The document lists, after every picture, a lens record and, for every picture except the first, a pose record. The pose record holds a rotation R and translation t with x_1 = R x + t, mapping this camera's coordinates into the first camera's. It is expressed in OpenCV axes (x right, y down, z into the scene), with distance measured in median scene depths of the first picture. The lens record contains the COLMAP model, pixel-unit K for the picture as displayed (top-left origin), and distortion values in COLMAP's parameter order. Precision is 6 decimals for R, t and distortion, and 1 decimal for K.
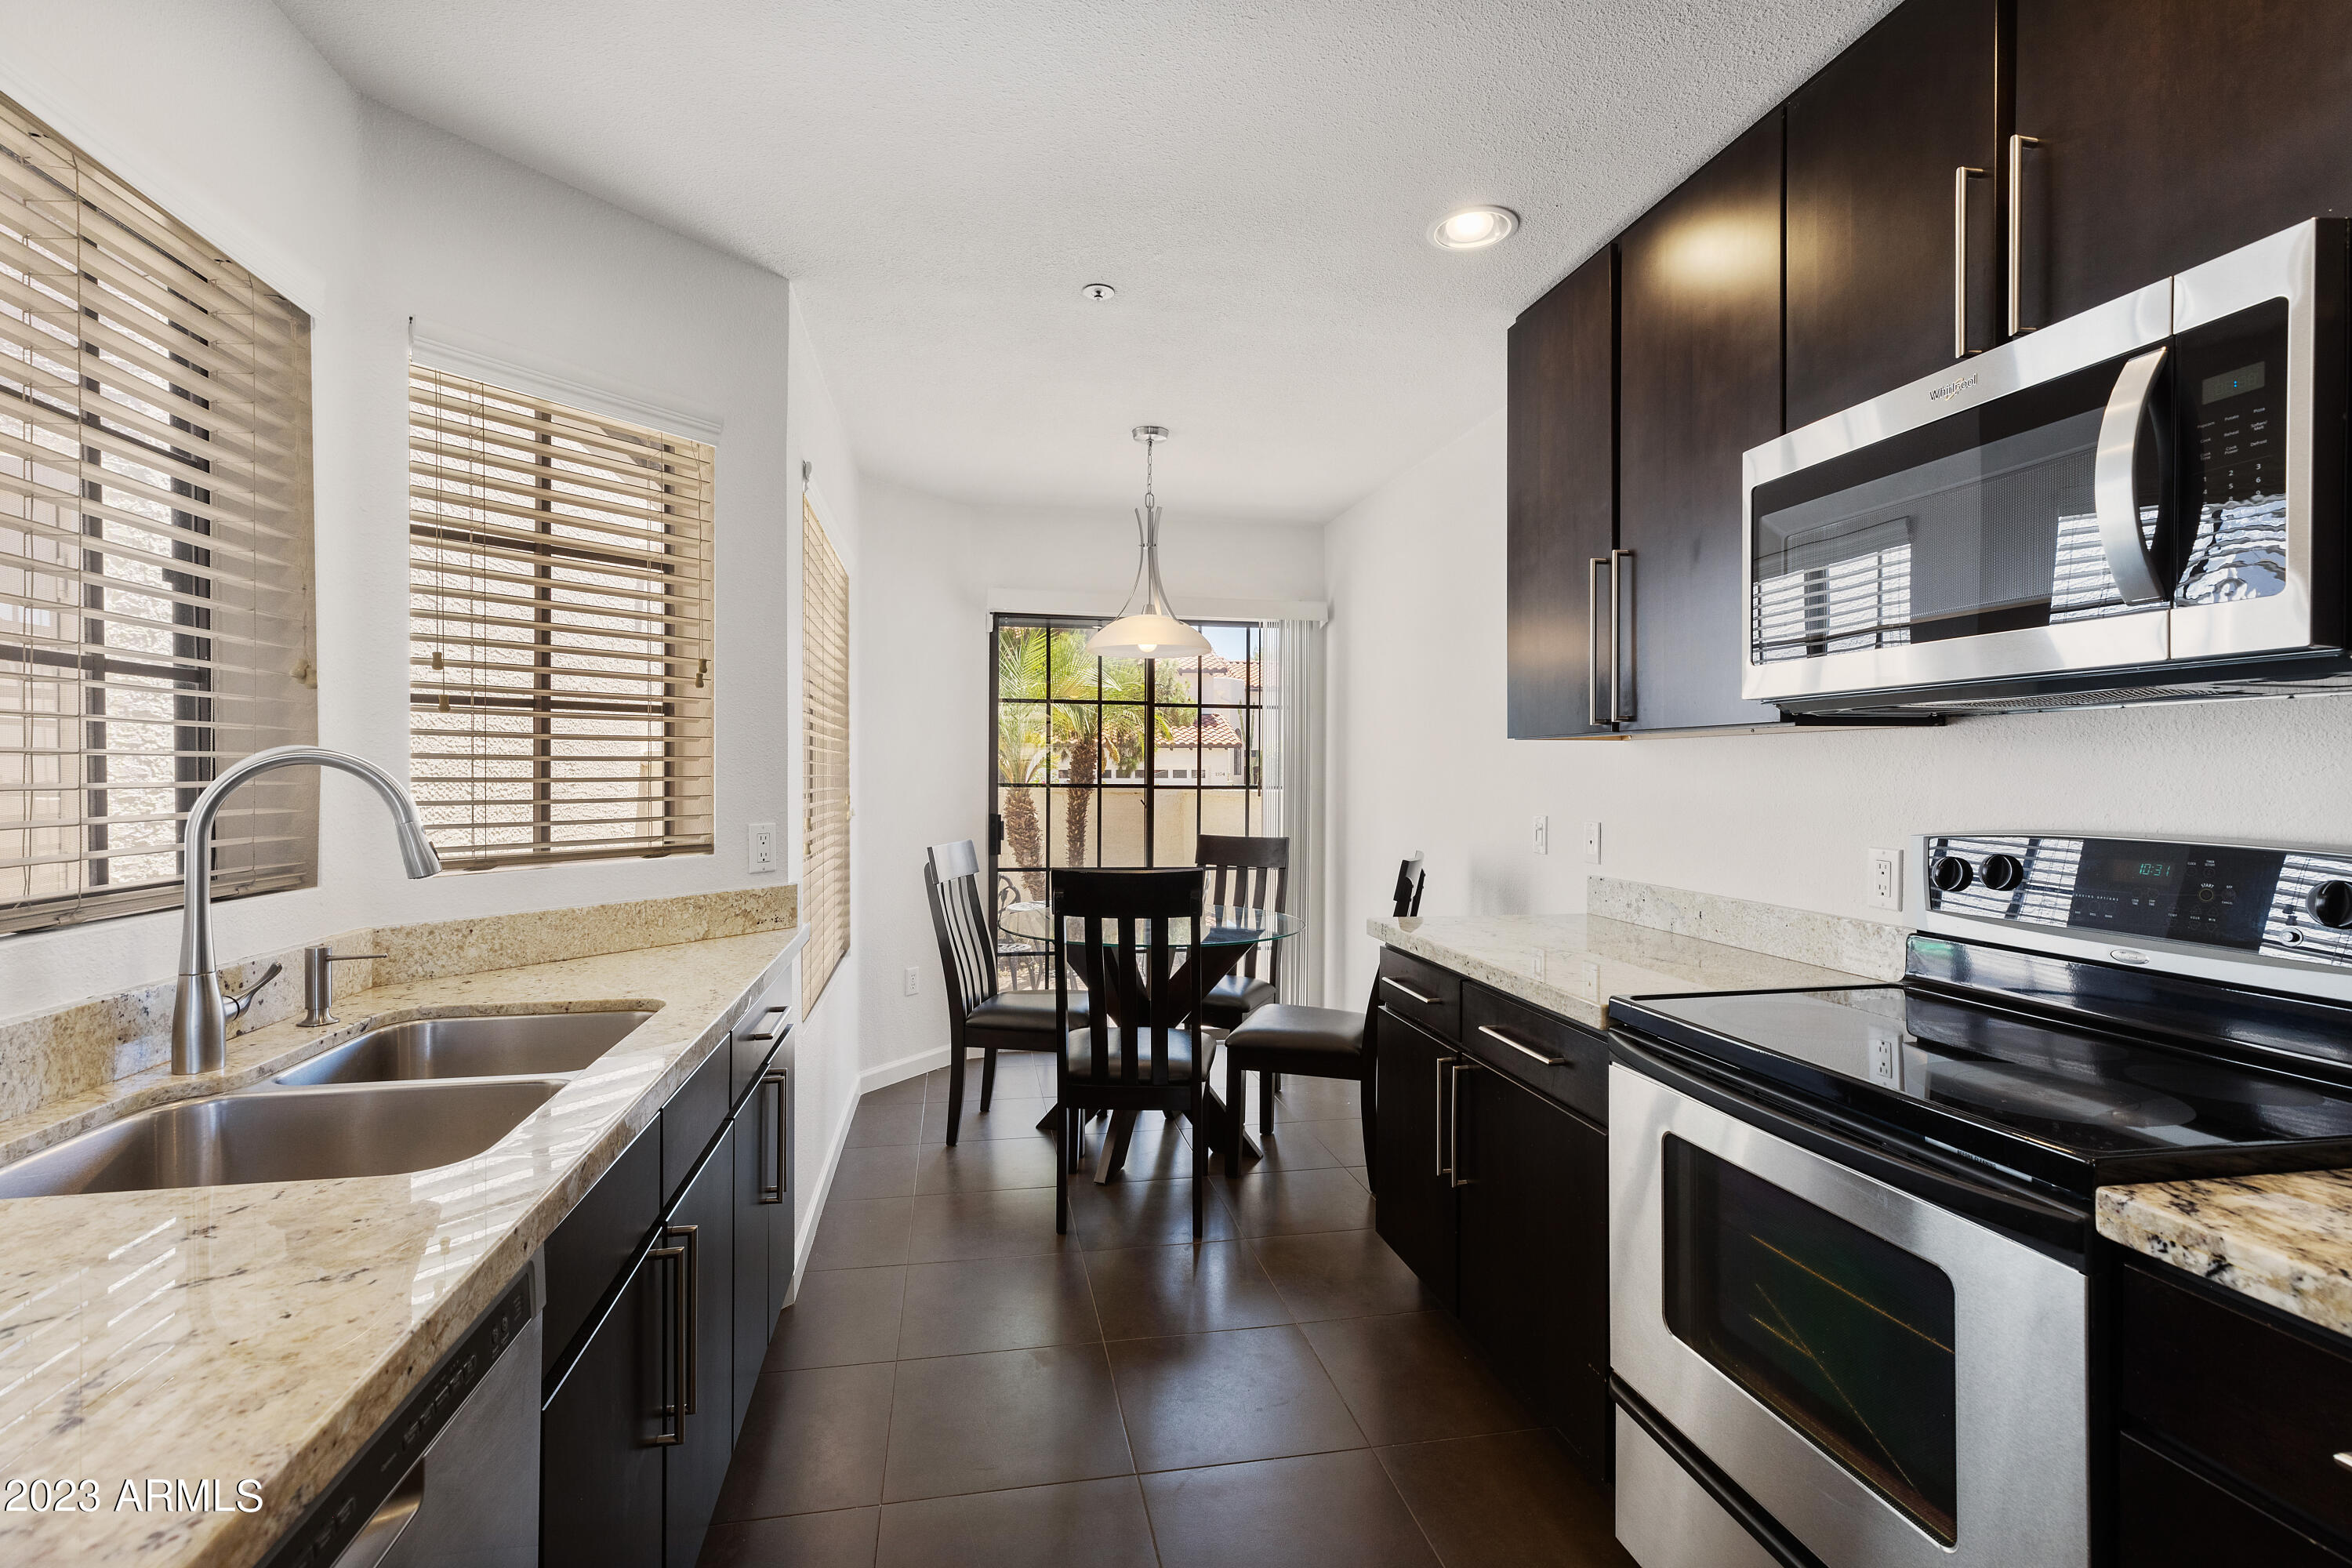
lens RADIAL K [[1078.8, 0, 1165.0], [0, 1078.8, 783.2], [0, 0, 1]] dist [0.000845, -0.000613]
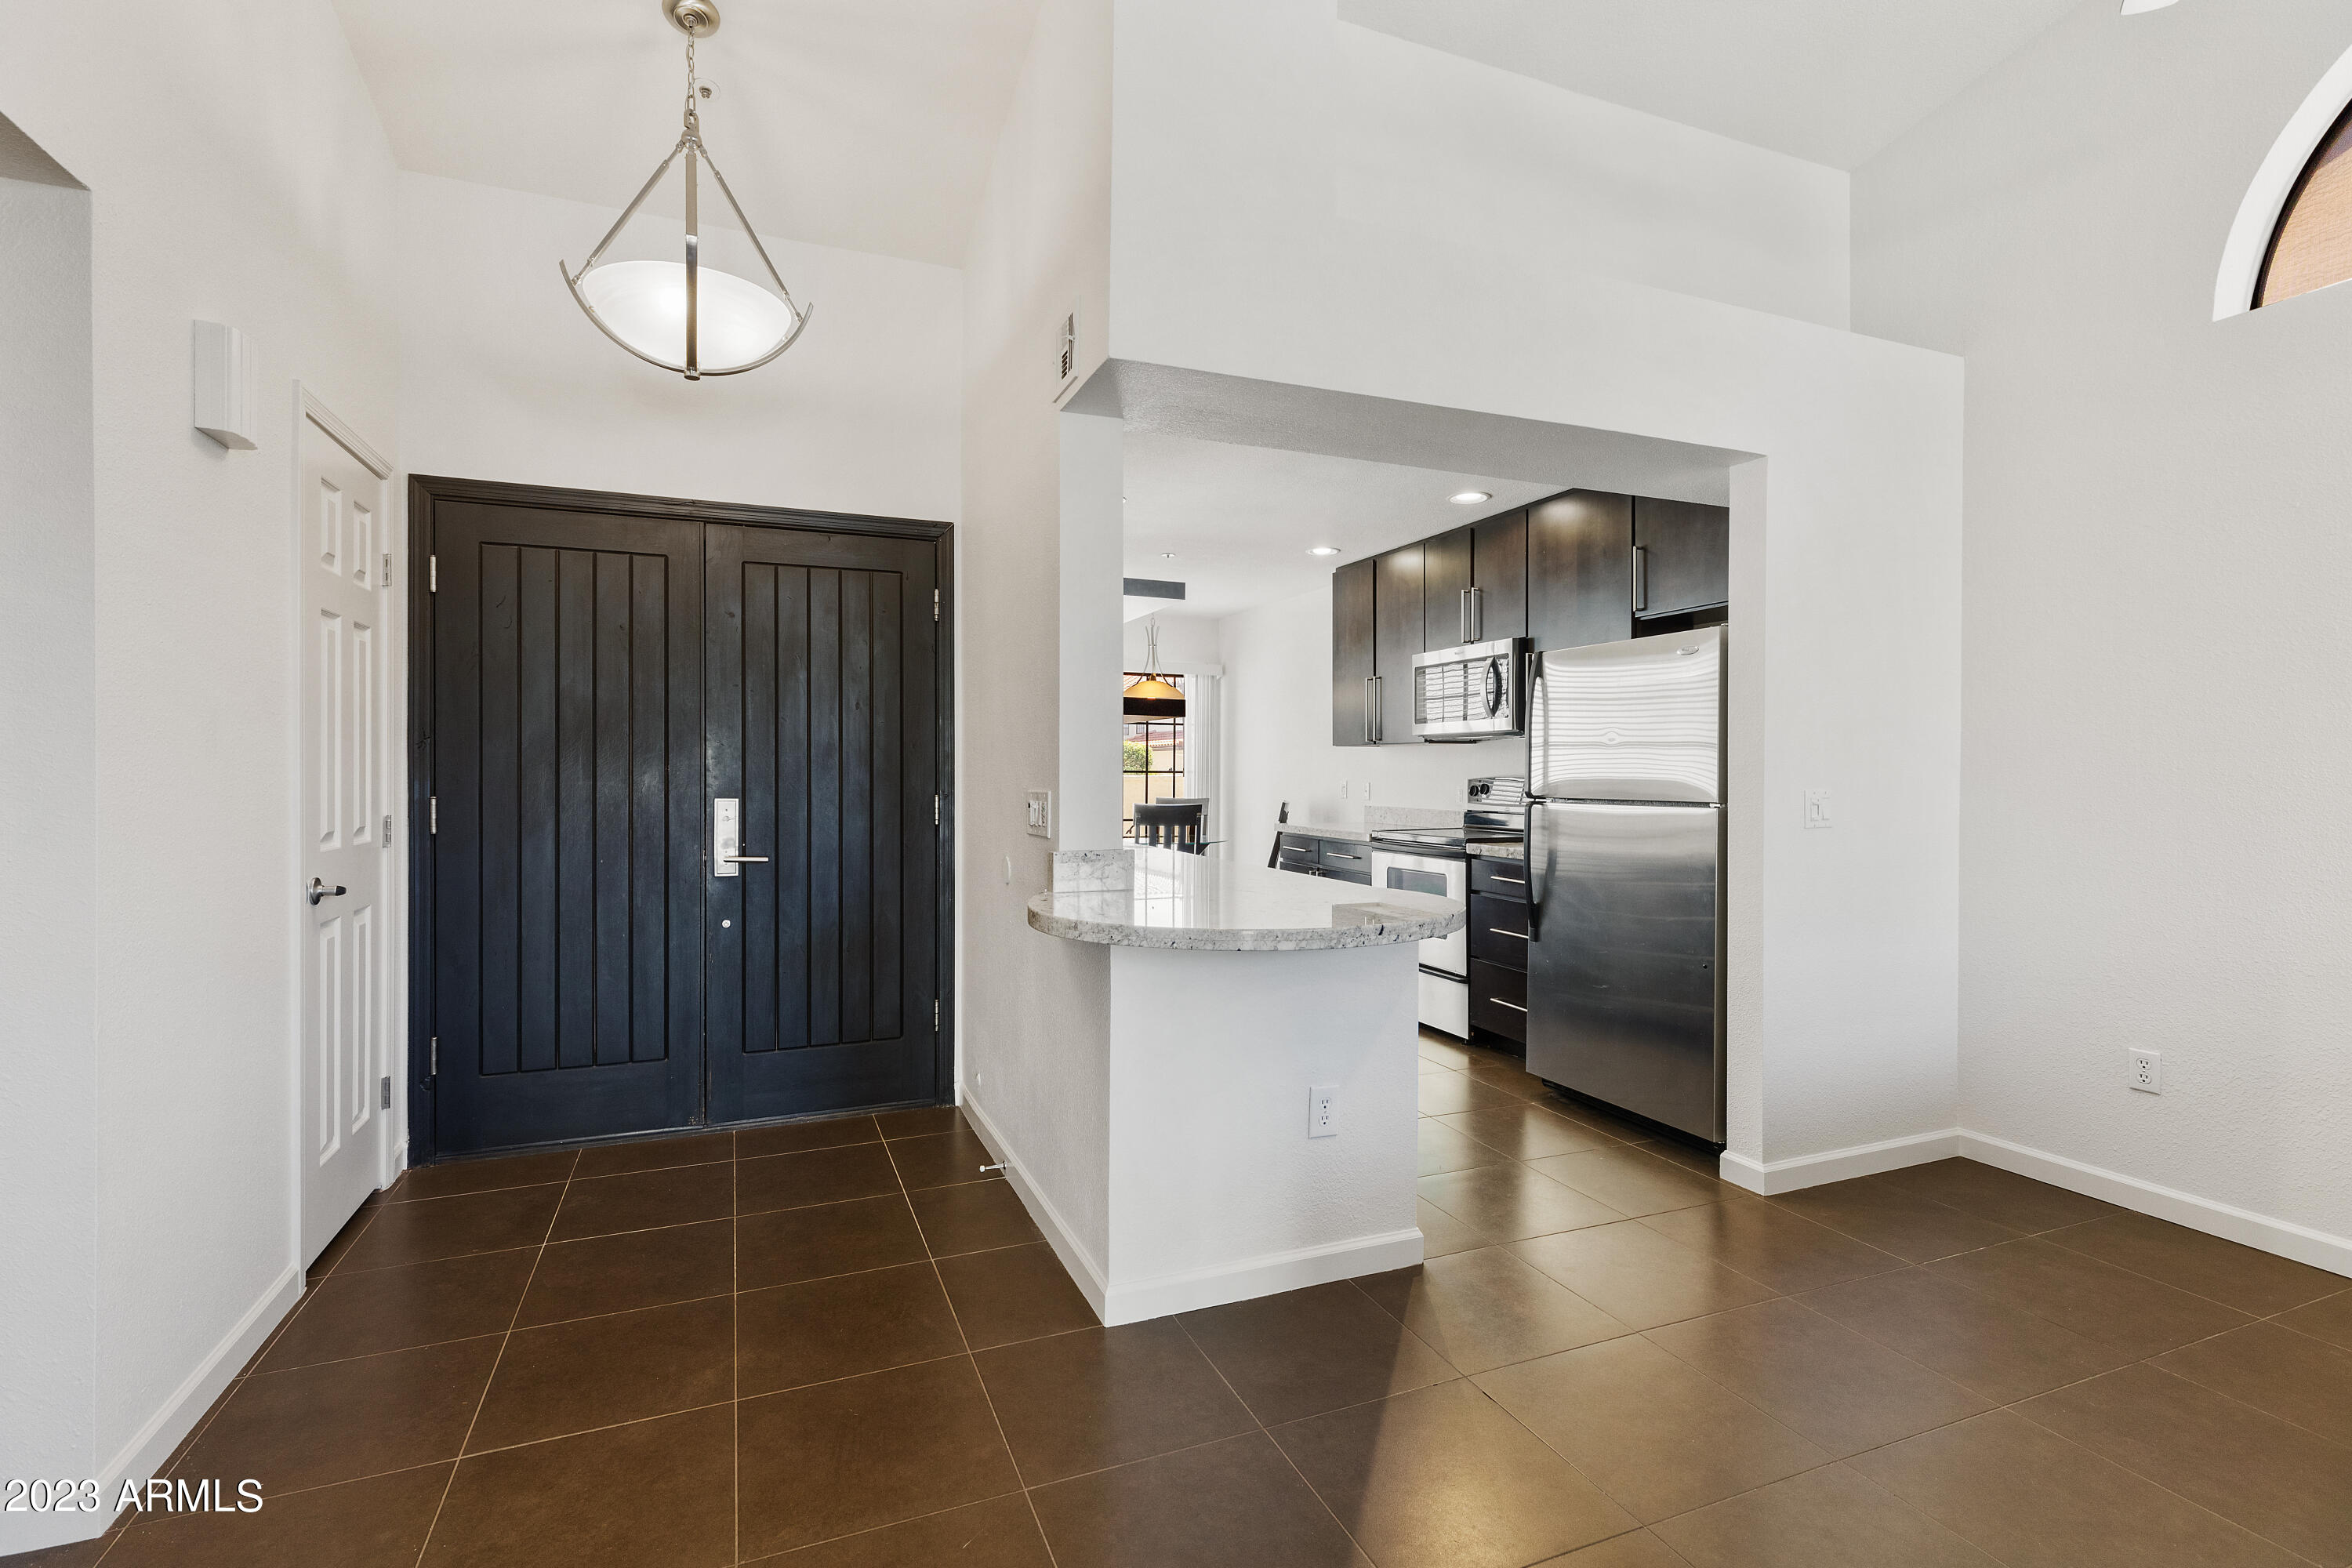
lens RADIAL K [[1078.8, 0, 1178.0], [0, 1078.8, 778.2], [0, 0, 1]] dist [0.000845, -0.000613]
pose [[0.979131, 0.000258, 0.203228, -0.459503], [0.000353, 0.999996, -0.002968, 0.033507], [-0.203228, 0.002977, 0.979127, -1.158542]]
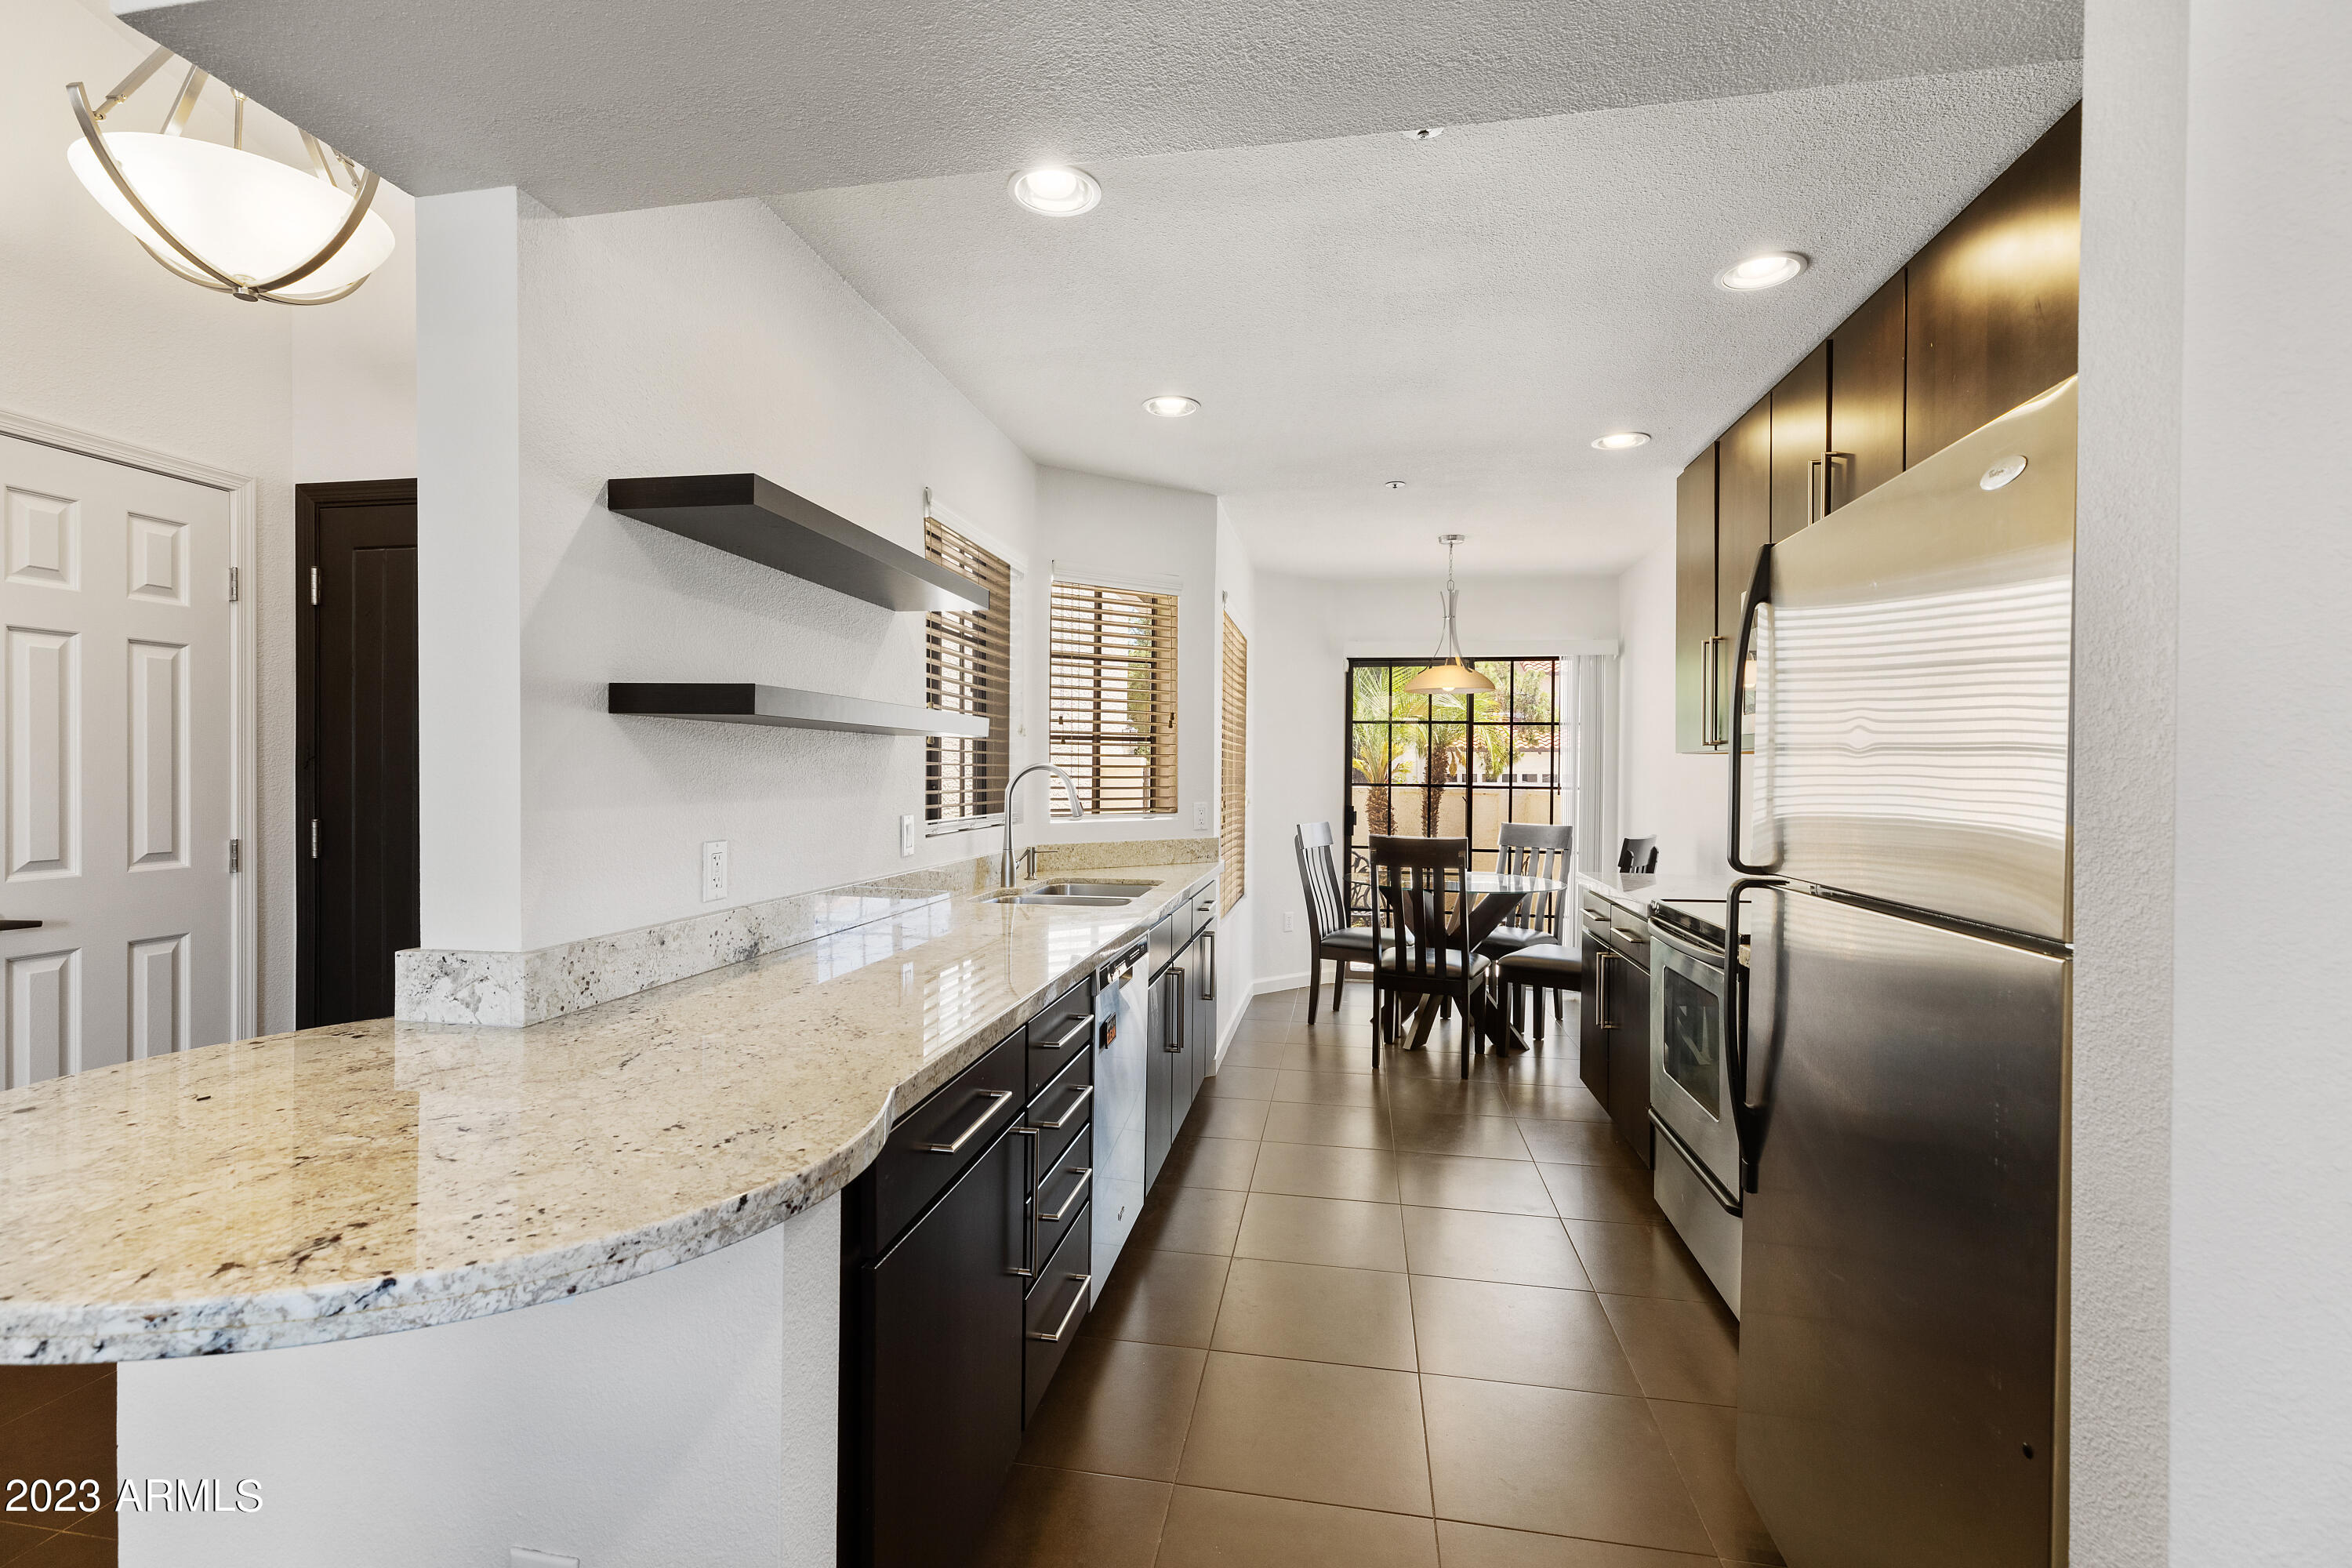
lens RADIAL K [[1078.8, 0, 1173.5], [0, 1078.8, 780.7], [0, 0, 1]] dist [0.000845, -0.000613]
pose [[0.938934, 0.007939, -0.344006, 0.177016], [-0.009626, 0.999949, -0.003196, 0.005701], [0.343963, 0.006313, 0.938962, -0.613407]]
